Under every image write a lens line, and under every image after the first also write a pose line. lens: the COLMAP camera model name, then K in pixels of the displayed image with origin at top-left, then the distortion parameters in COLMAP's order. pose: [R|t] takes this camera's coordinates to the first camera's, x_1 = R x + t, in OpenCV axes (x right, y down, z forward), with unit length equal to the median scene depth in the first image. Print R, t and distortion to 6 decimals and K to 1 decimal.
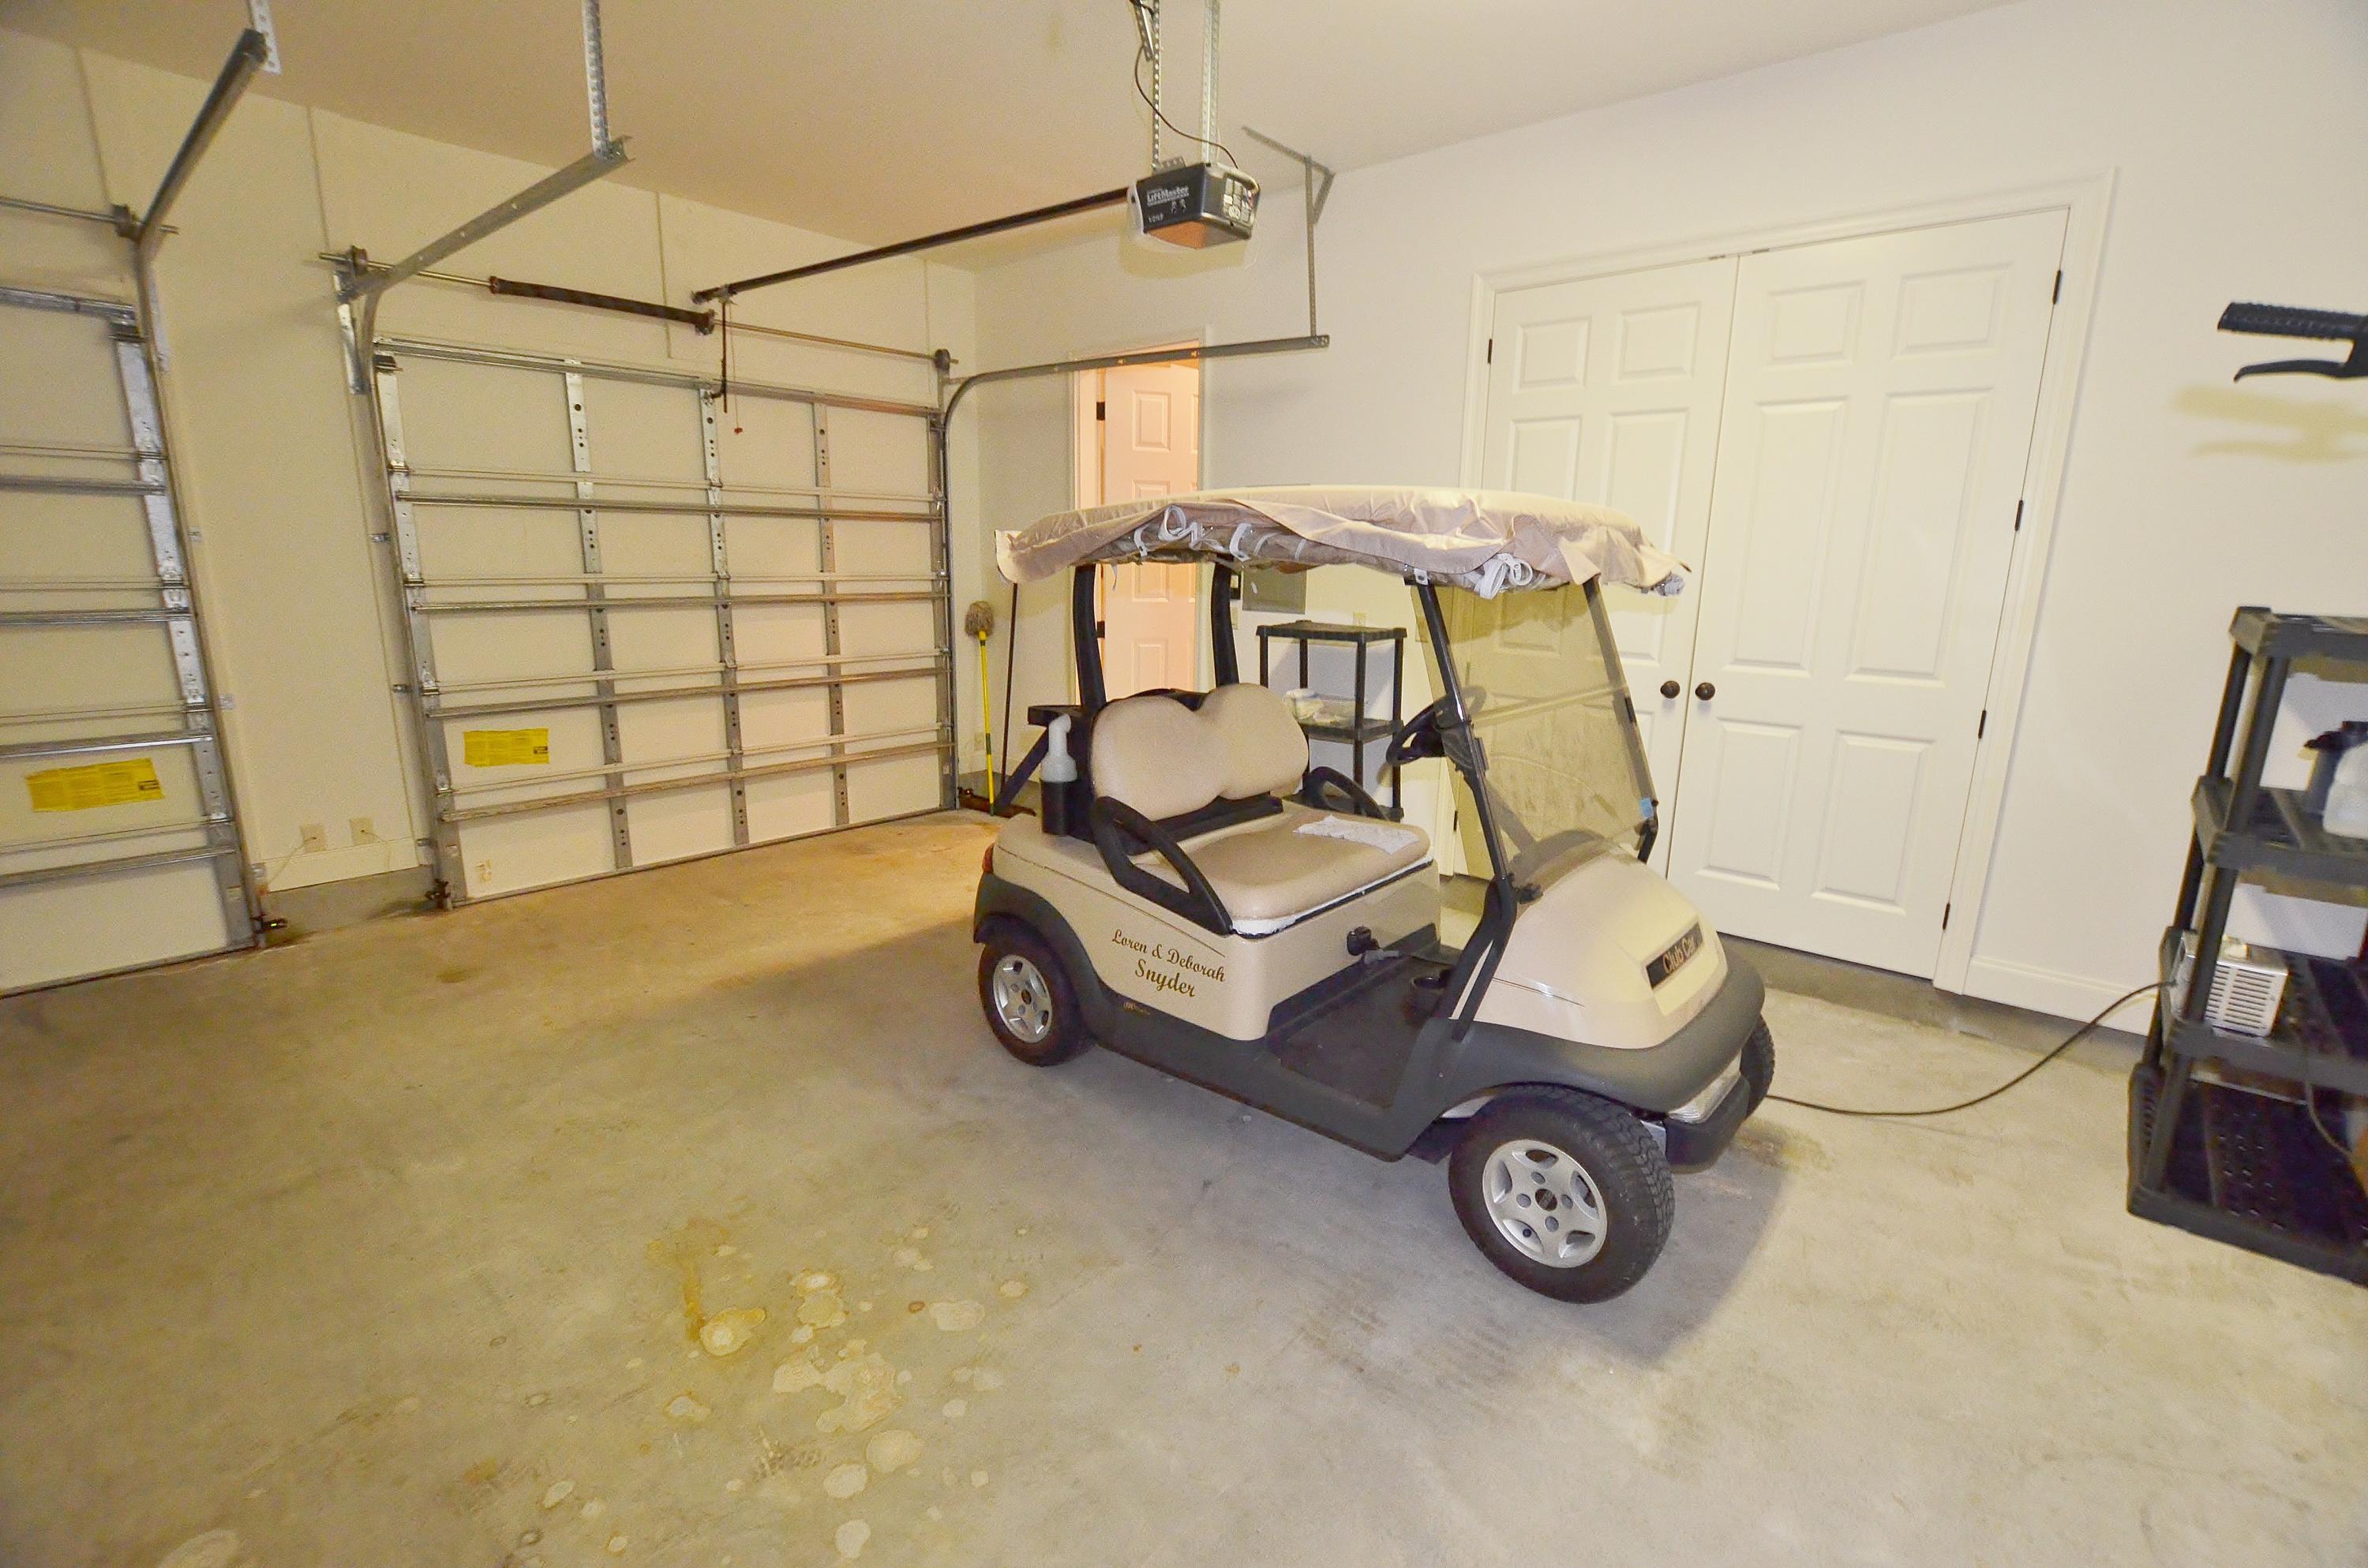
lens RADIAL K [[1037.9, 0, 1189.0], [0, 1037.9, 799.3], [0, 0, 1]] dist [-0.036190, 0.008731]
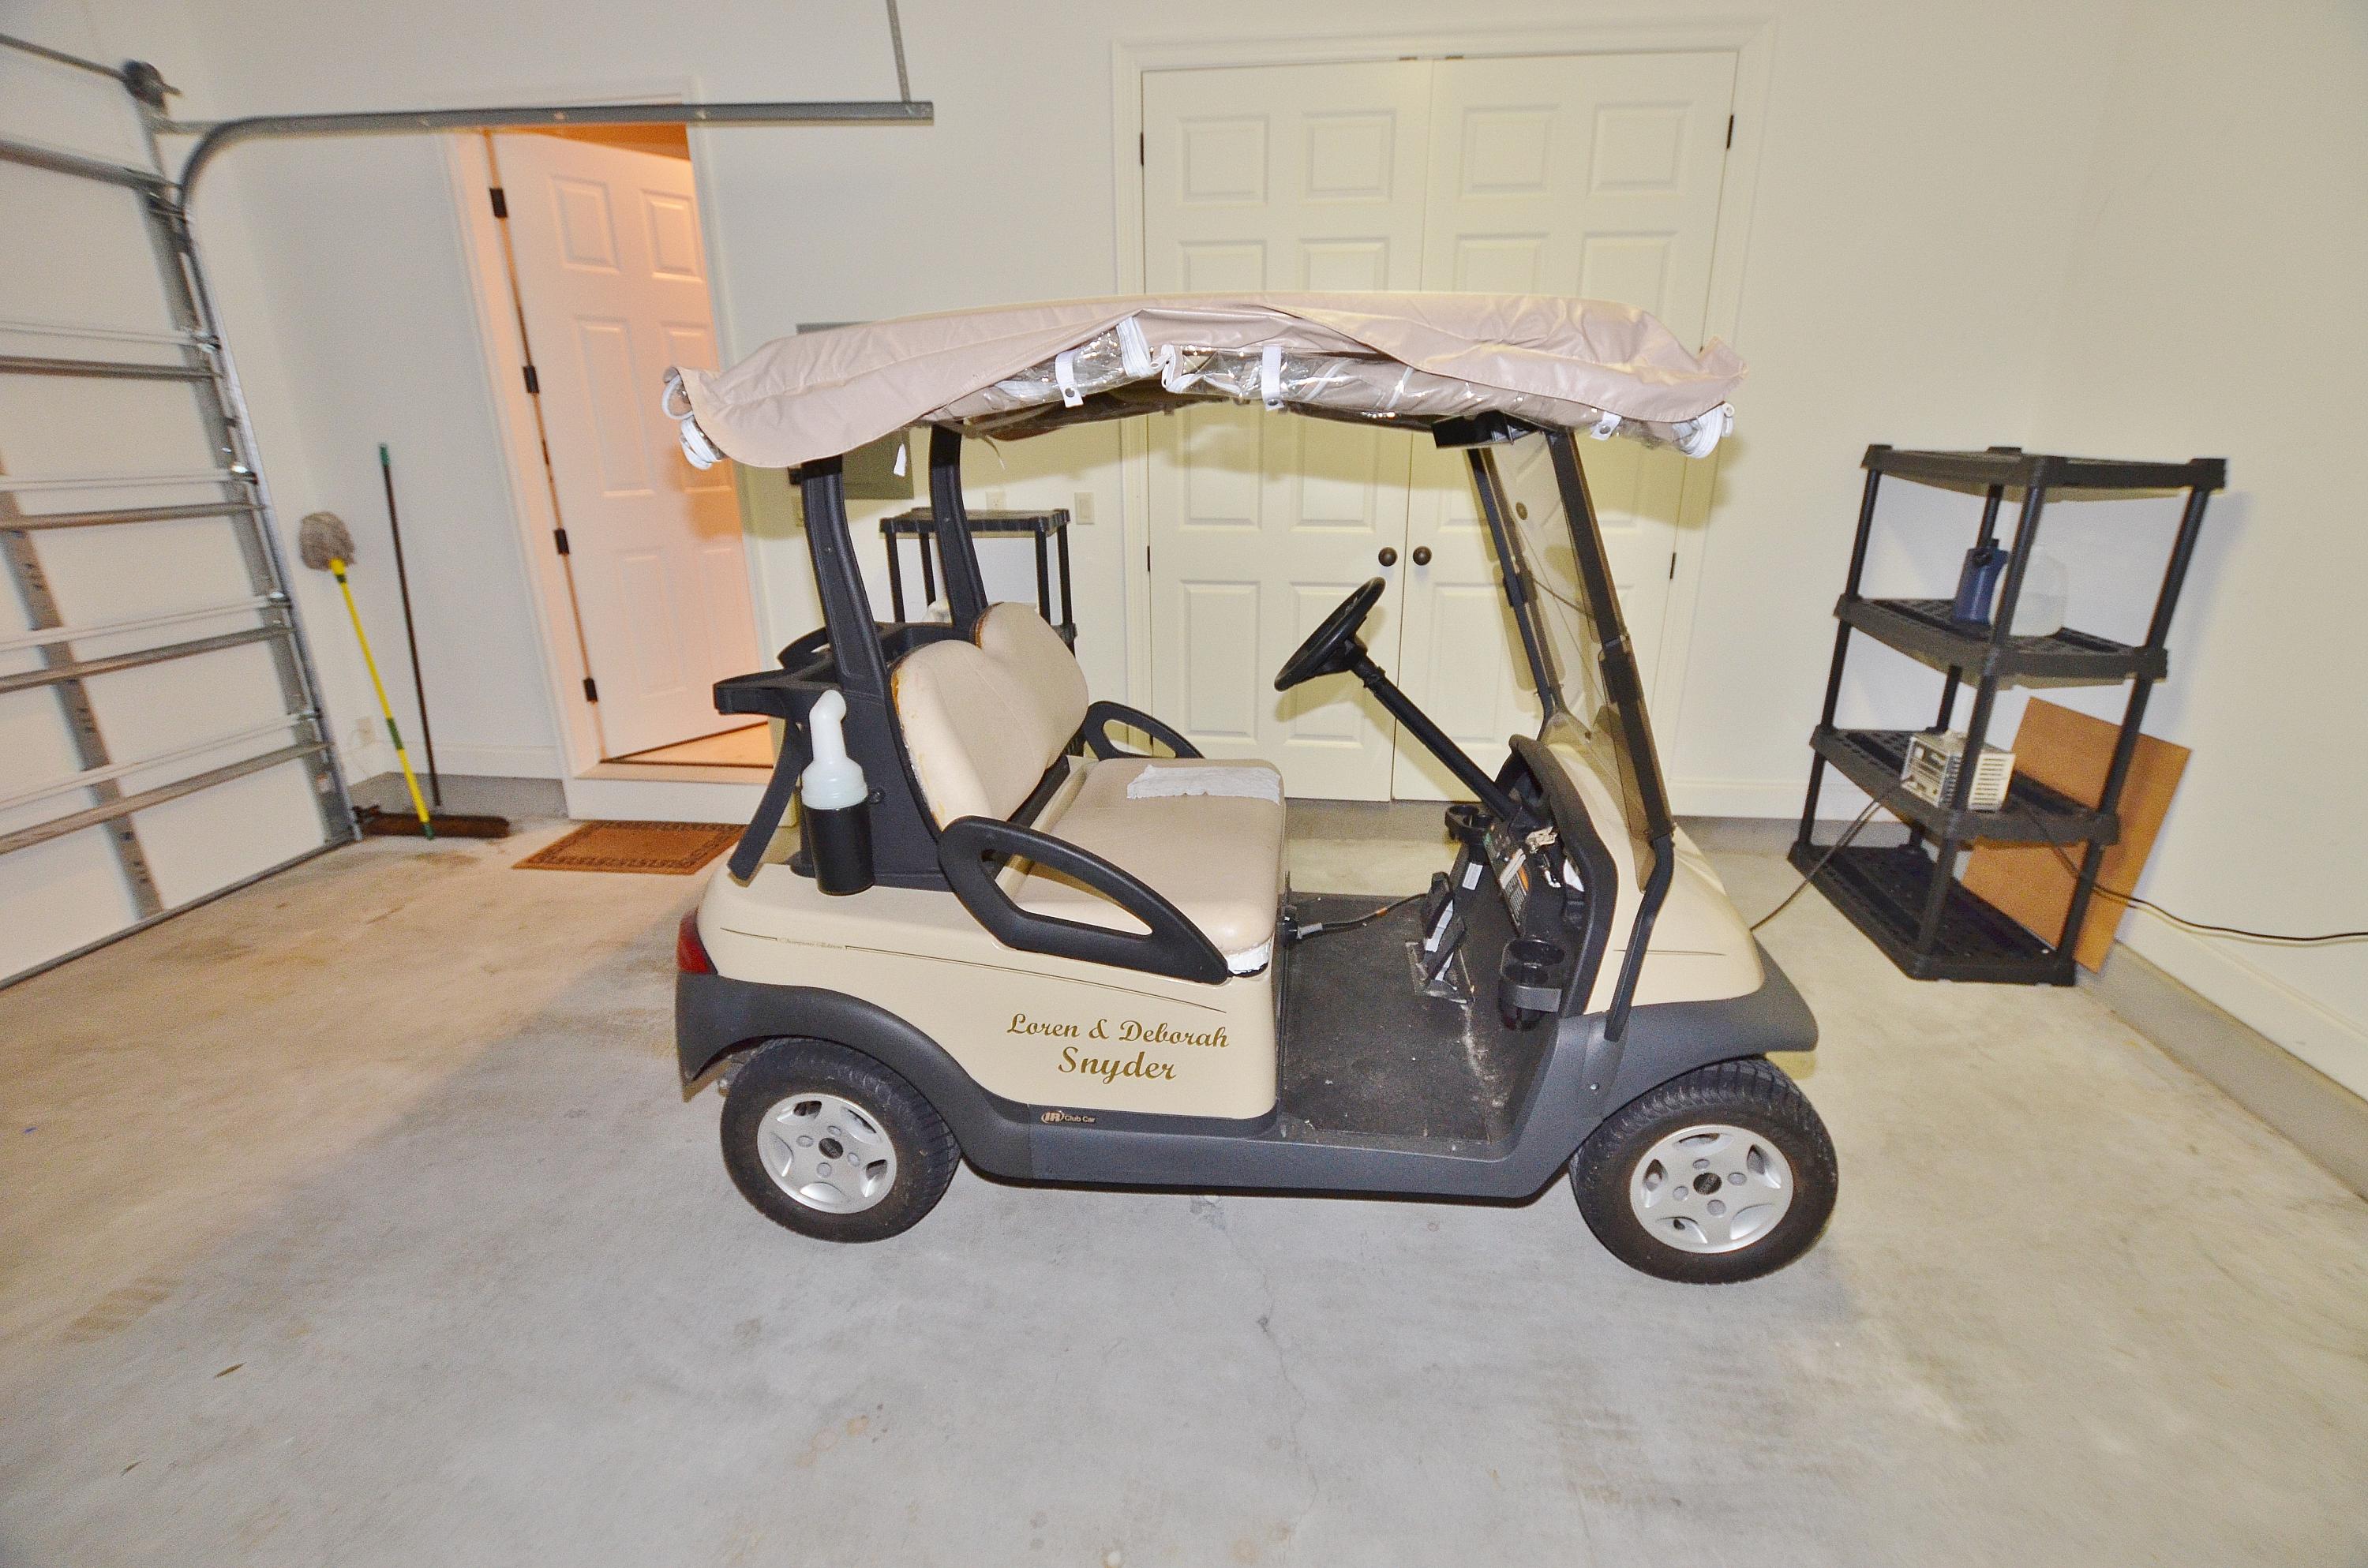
lens RADIAL K [[1037.9, 0, 1189.0], [0, 1037.9, 799.3], [0, 0, 1]] dist [-0.036190, 0.008731]
pose [[0.820345, -0.209864, 0.531970, -0.174431], [0.147366, 0.976391, 0.157938, -0.052972], [-0.552556, -0.051170, 0.831904, 0.246115]]
